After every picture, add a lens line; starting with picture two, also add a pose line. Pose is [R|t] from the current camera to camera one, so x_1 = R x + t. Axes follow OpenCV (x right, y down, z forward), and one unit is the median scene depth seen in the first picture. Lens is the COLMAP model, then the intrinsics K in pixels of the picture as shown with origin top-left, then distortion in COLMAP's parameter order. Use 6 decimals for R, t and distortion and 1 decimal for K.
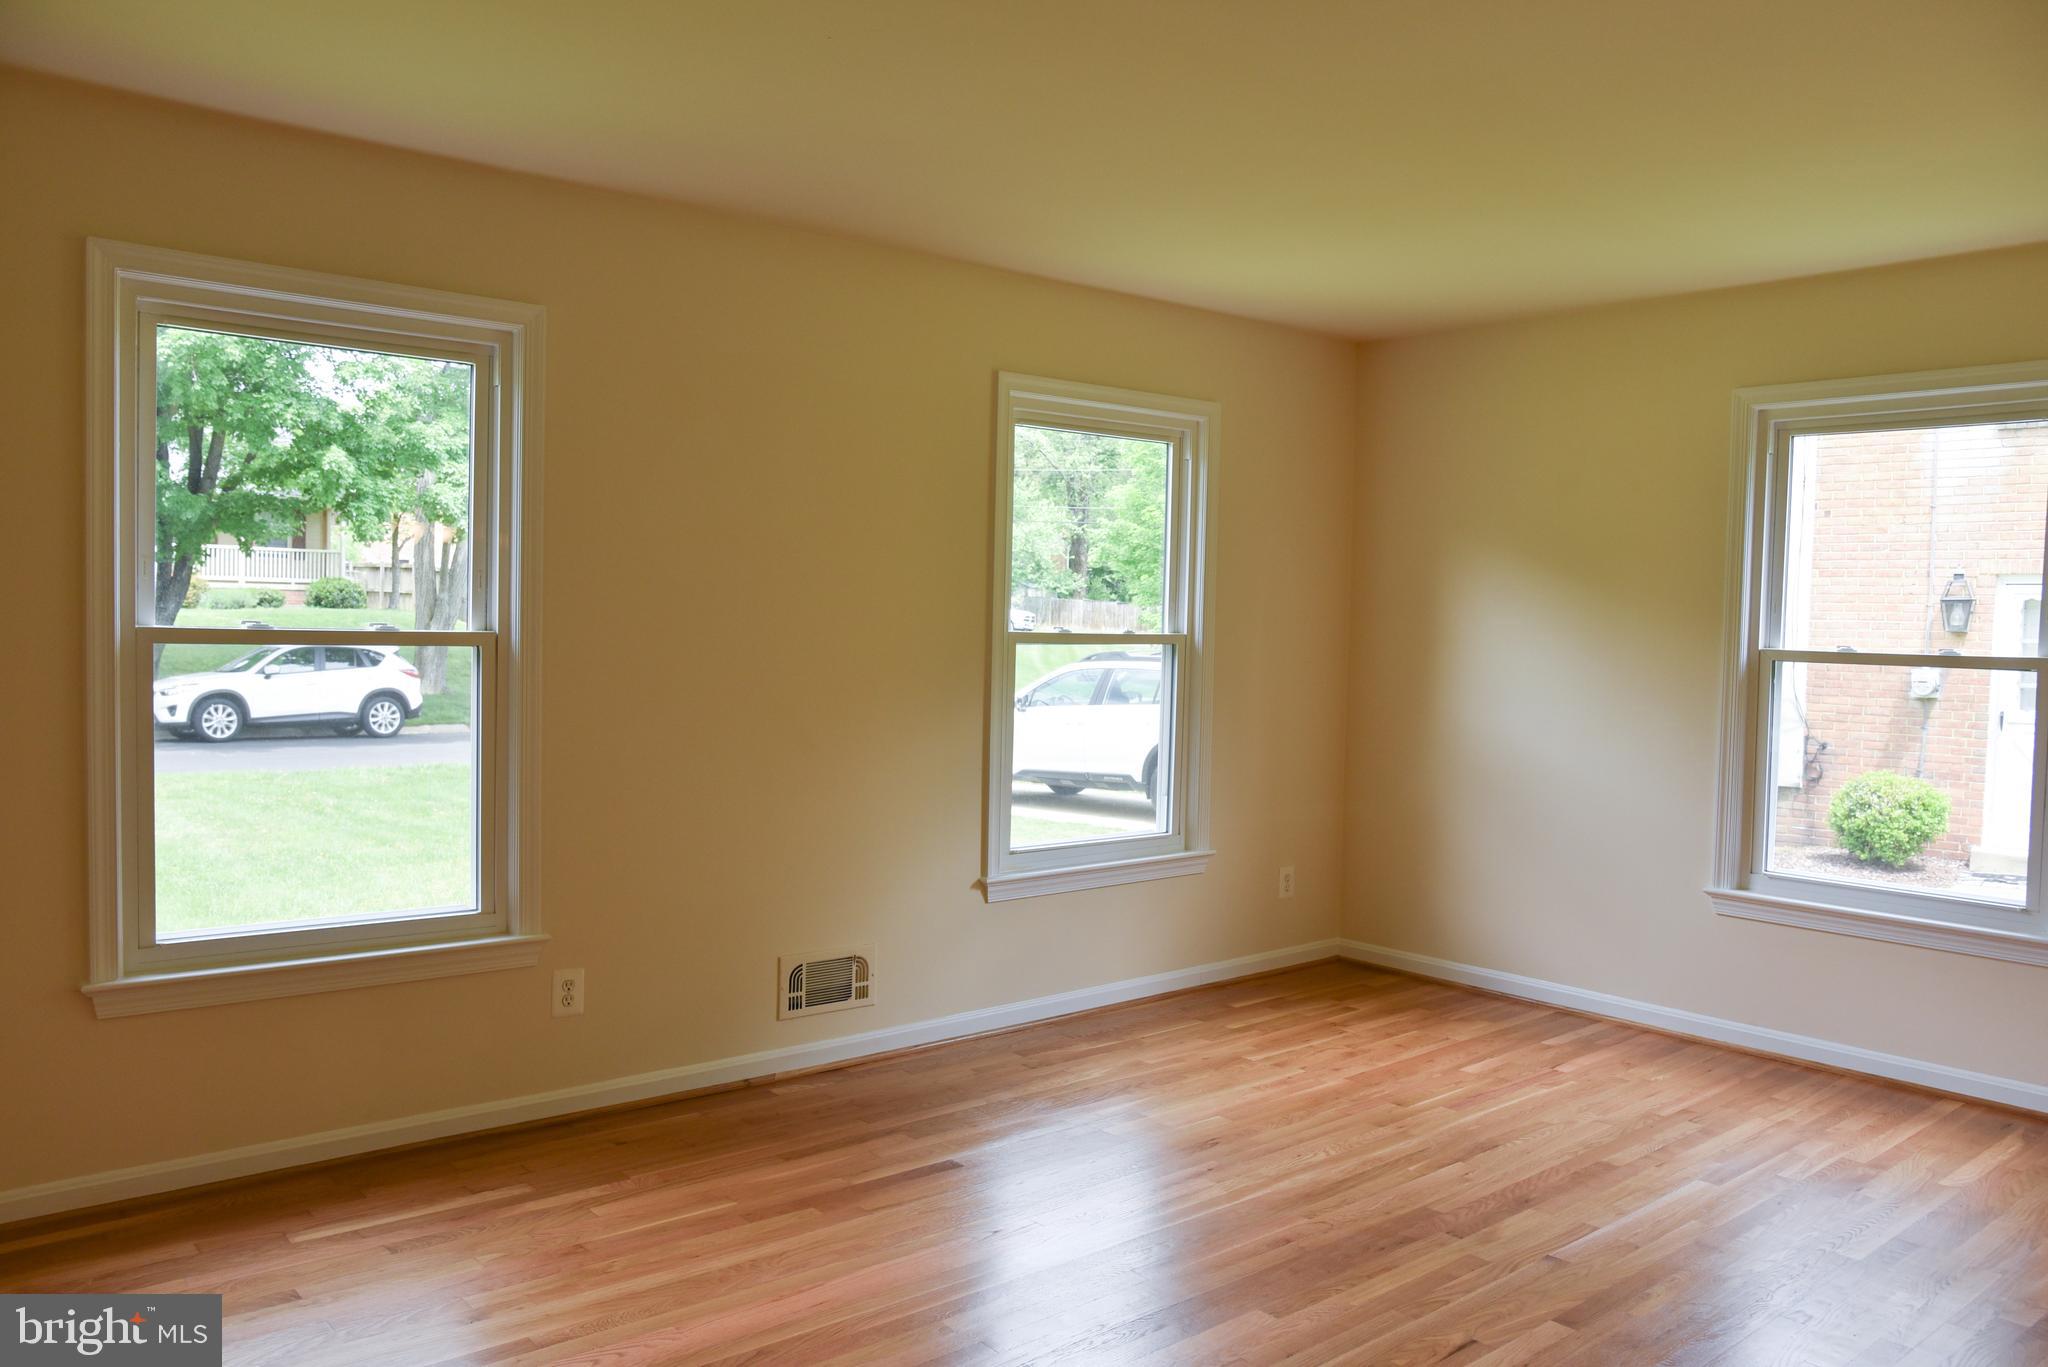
lens RADIAL K [[1502.5, 0, 1030.6], [0, 1502.5, 703.1], [0, 0, 1]] dist [-0.048289, 0.002319]
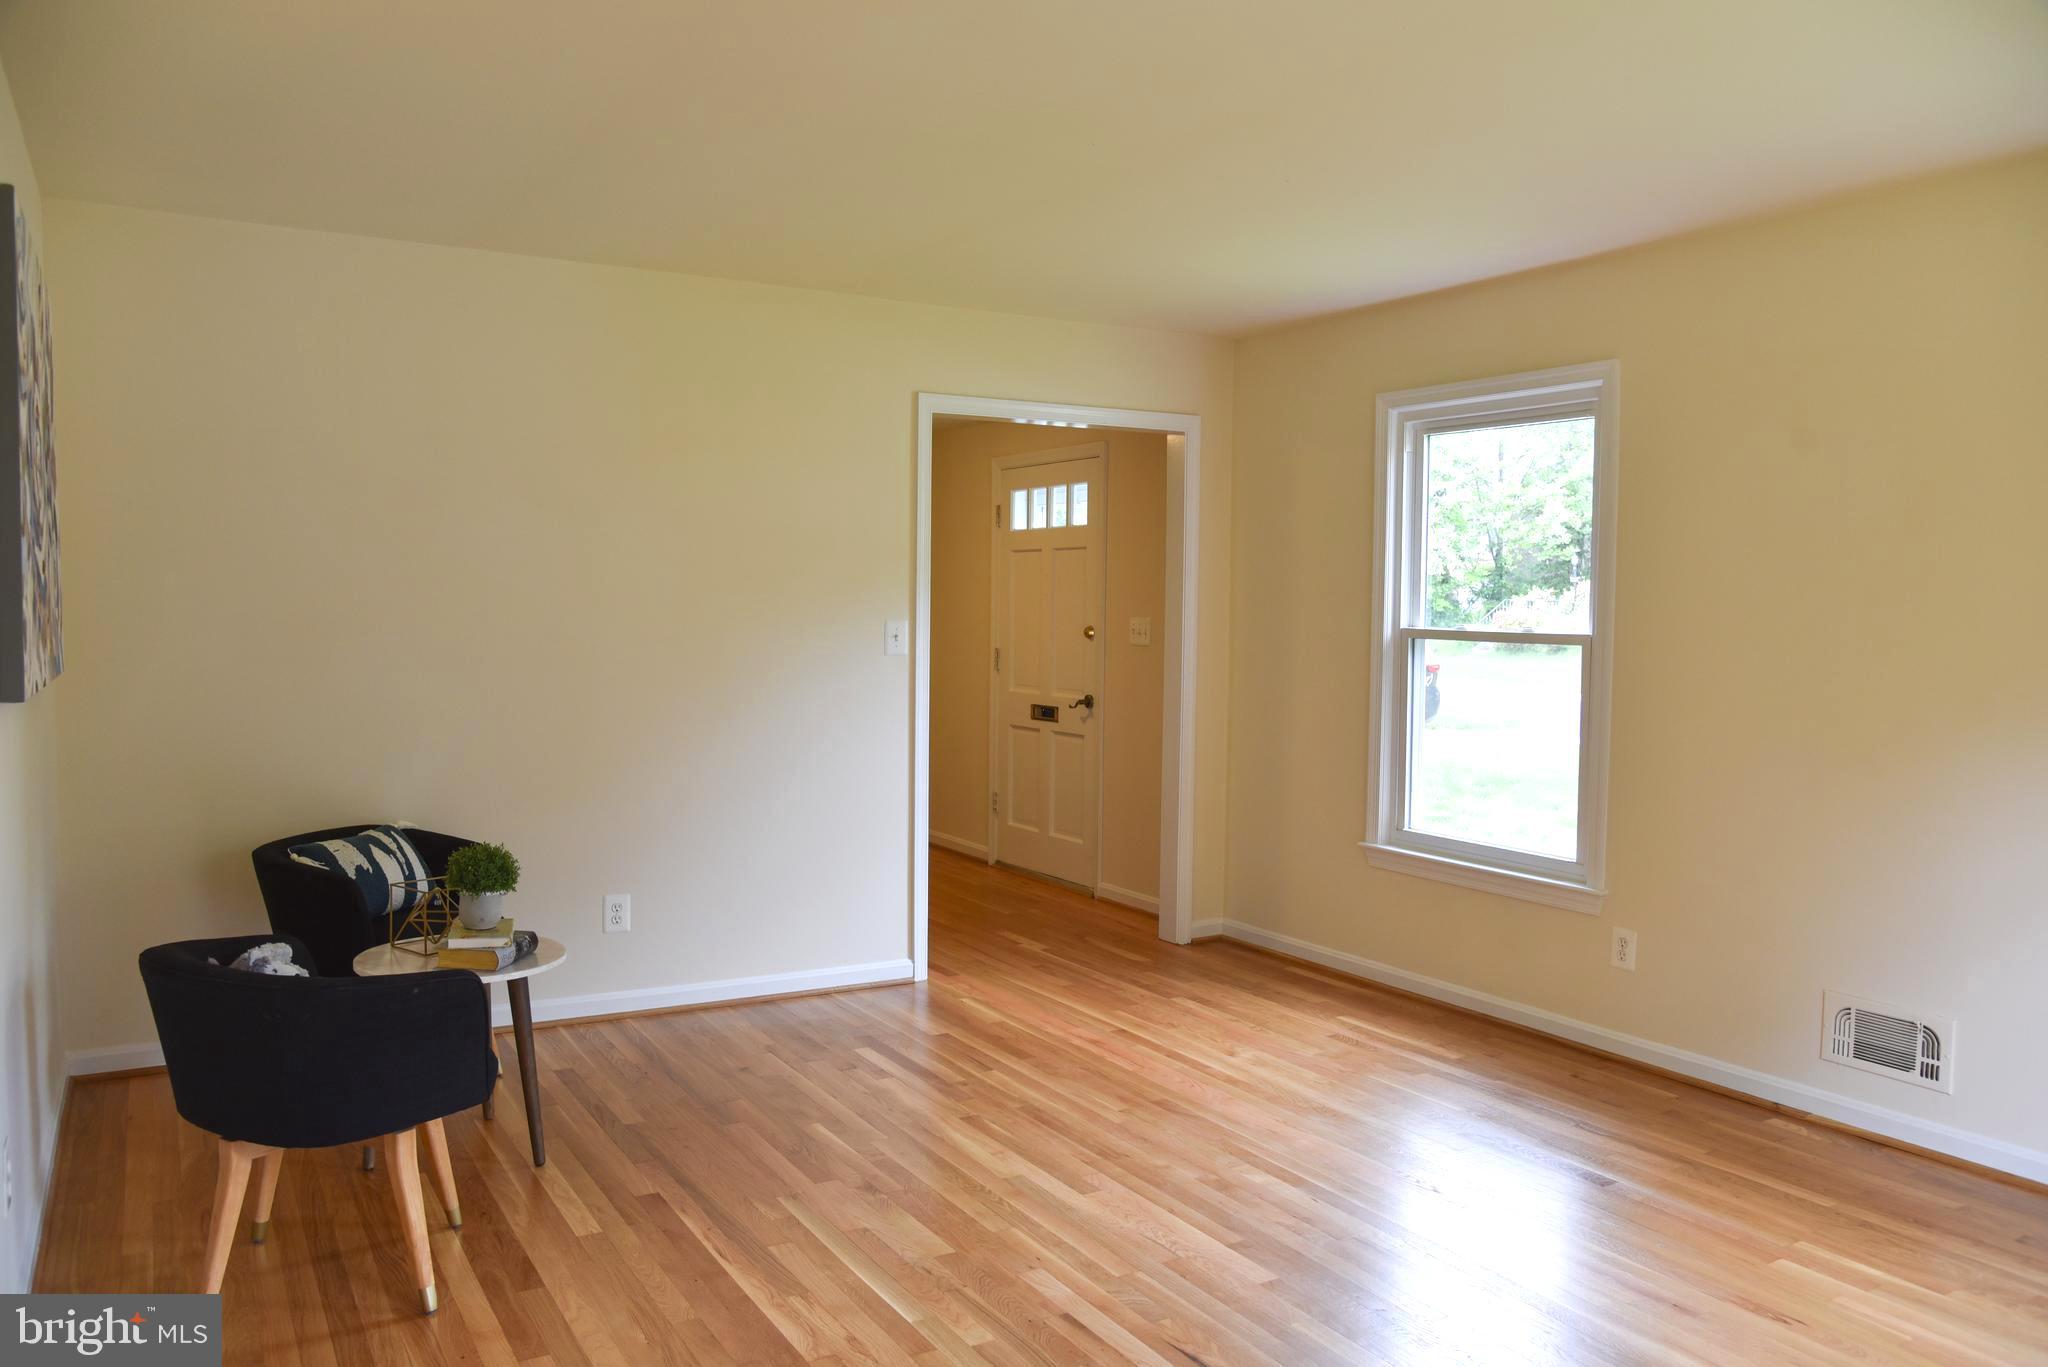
lens RADIAL K [[1502.5, 0, 1030.6], [0, 1502.5, 703.1], [0, 0, 1]] dist [-0.048289, 0.002319]
pose [[-0.160815, 0.044908, -0.985962, 0.912990], [-0.059835, 0.996683, 0.055155, -0.031623], [0.985169, 0.067864, -0.157595, 0.741126]]
